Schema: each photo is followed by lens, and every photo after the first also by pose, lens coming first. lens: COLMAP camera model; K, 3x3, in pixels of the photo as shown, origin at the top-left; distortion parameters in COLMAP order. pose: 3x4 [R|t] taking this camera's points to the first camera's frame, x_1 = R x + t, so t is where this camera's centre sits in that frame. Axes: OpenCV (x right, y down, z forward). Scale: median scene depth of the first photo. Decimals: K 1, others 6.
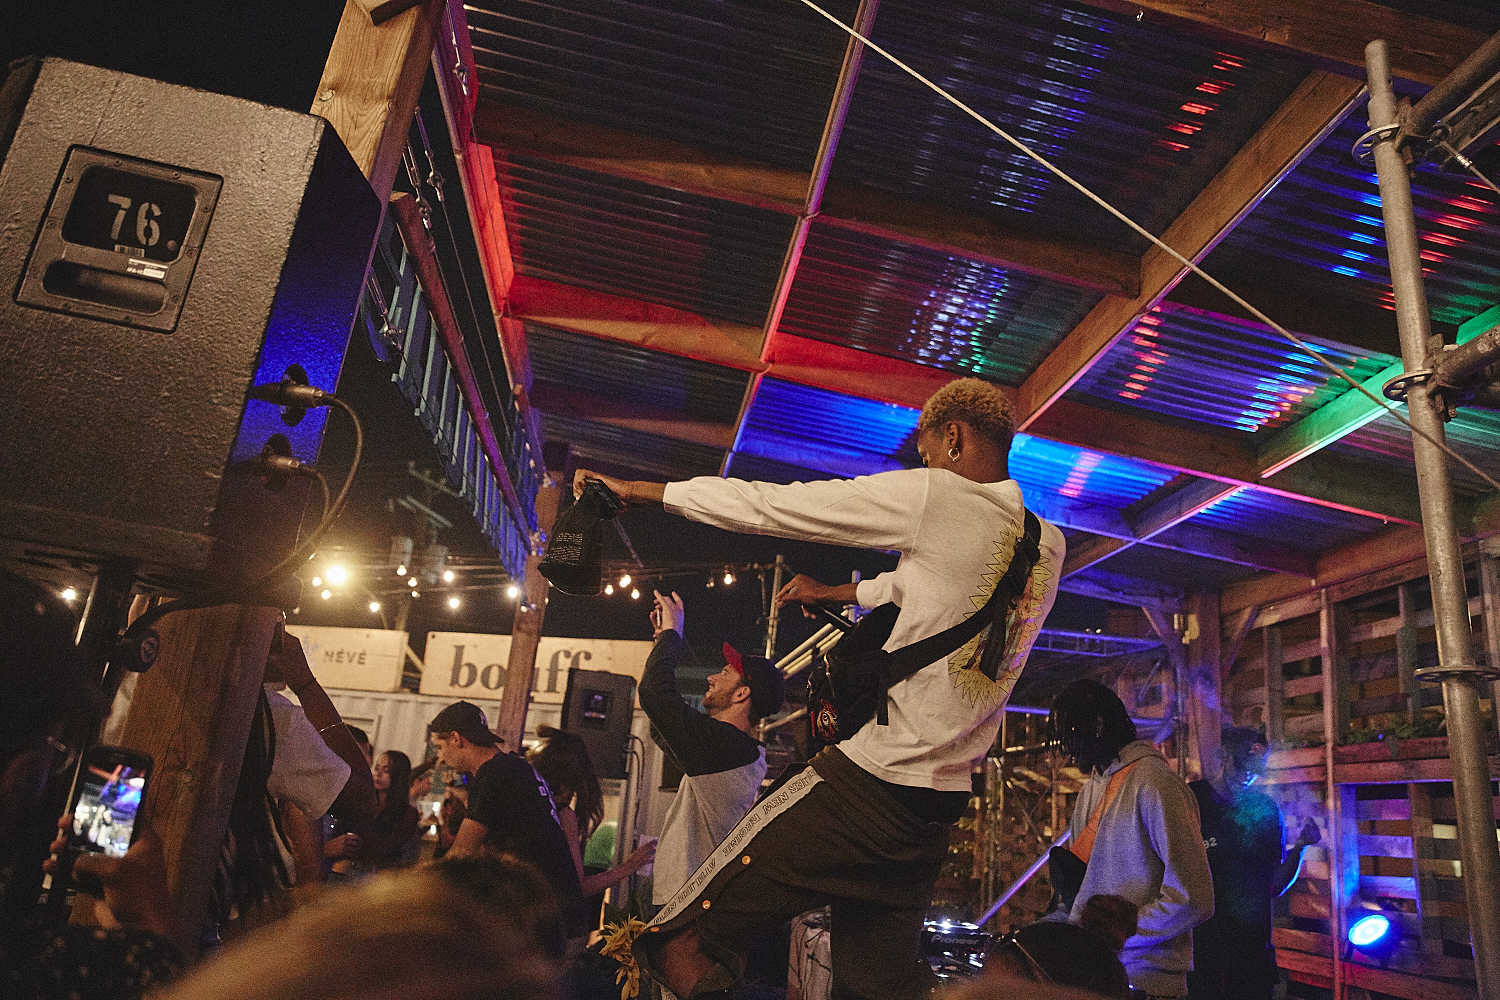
lens RADIAL K [[1026.7, 0, 732.3], [0, 1026.7, 514.6], [0, 0, 1]] dist [-0.128431, 0.088434]
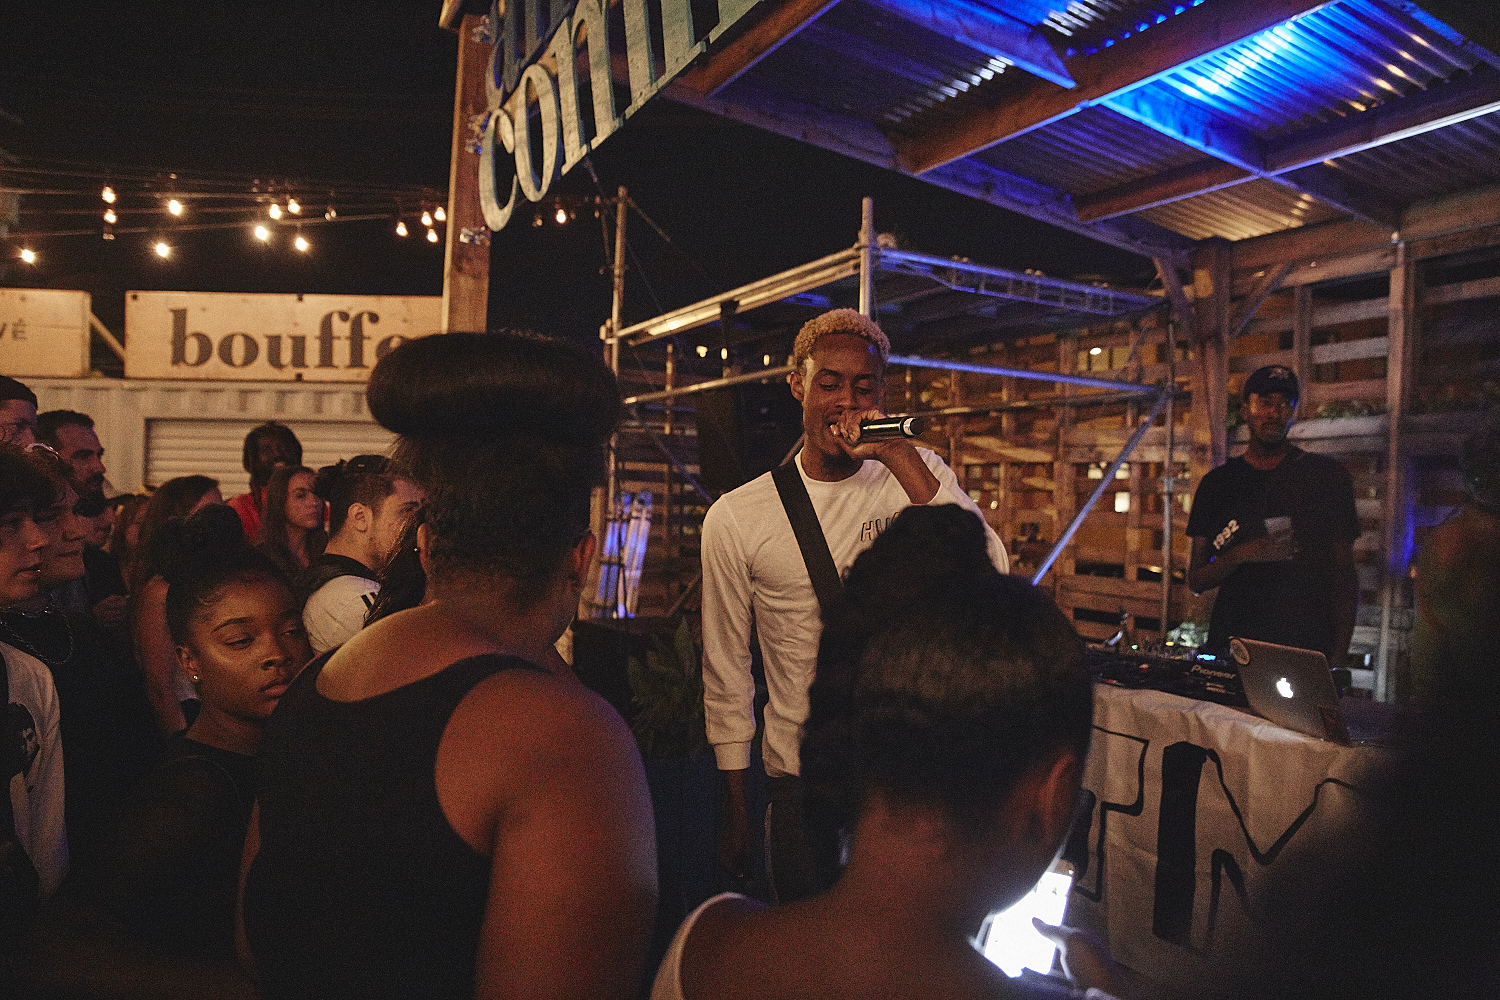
lens RADIAL K [[1026.7, 0, 750.3], [0, 1026.7, 509.7], [0, 0, 1]] dist [-0.128431, 0.088434]
pose [[0.930382, -0.073560, 0.359136, -0.273498], [-0.044141, 0.950054, 0.308947, 0.050569], [-0.363925, -0.303291, 0.880666, 0.326748]]
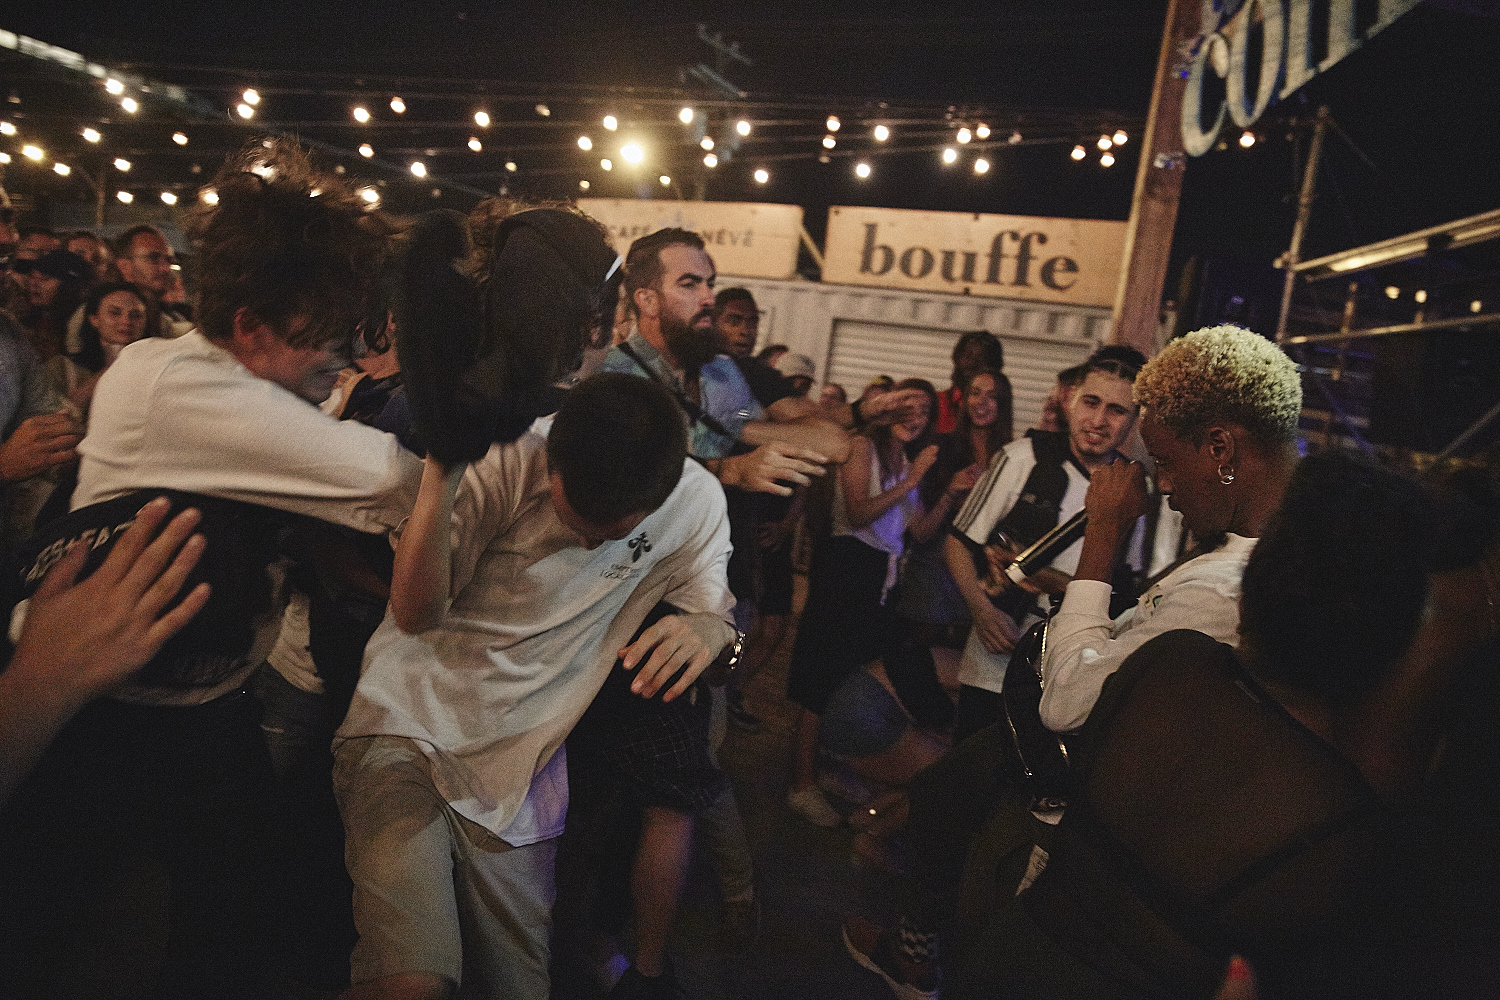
lens RADIAL K [[1026.7, 0, 739.3], [0, 1026.7, 505.0], [0, 0, 1]] dist [-0.128431, 0.088434]
pose [[0.971041, 0.071649, -0.227917, -0.301583], [0.020638, 0.925251, 0.378794, 0.047364], [0.238021, -0.372528, 0.896978, 0.276276]]
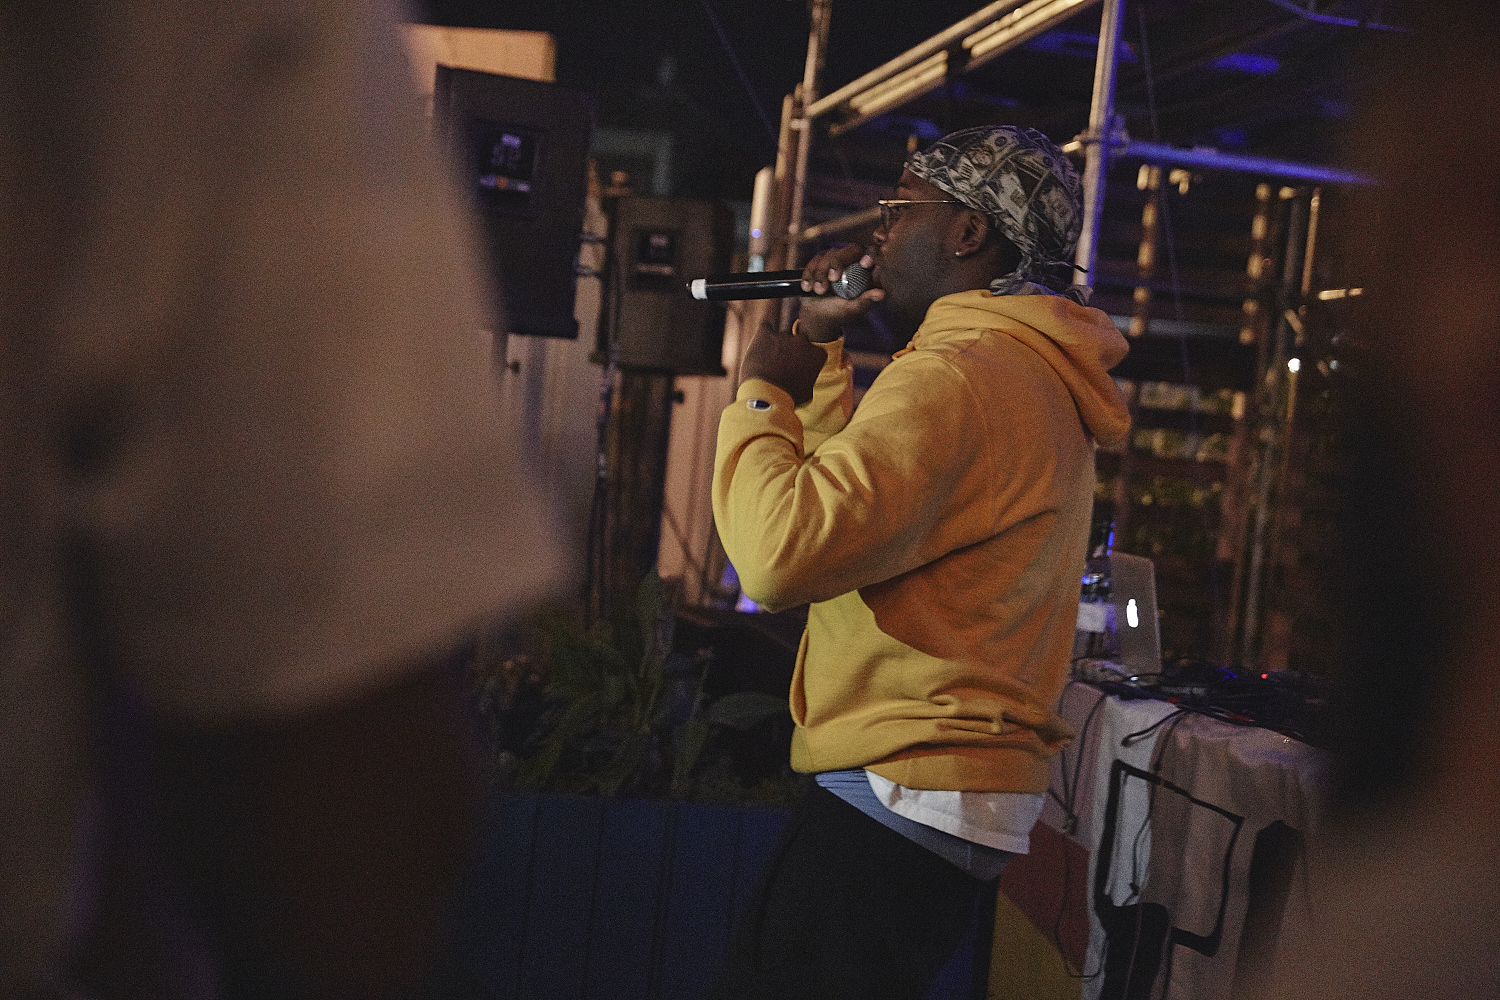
lens RADIAL K [[1990.6, 0, 733.8], [0, 1990.6, 504.6], [0, 0, 1]] dist [0.091346, 0.000000]
pose [[0.996744, 0.010623, 0.079932, -0.107369], [-0.036136, 0.945016, 0.325021, 0.054491], [-0.072085, -0.326851, 0.942323, 0.194851]]
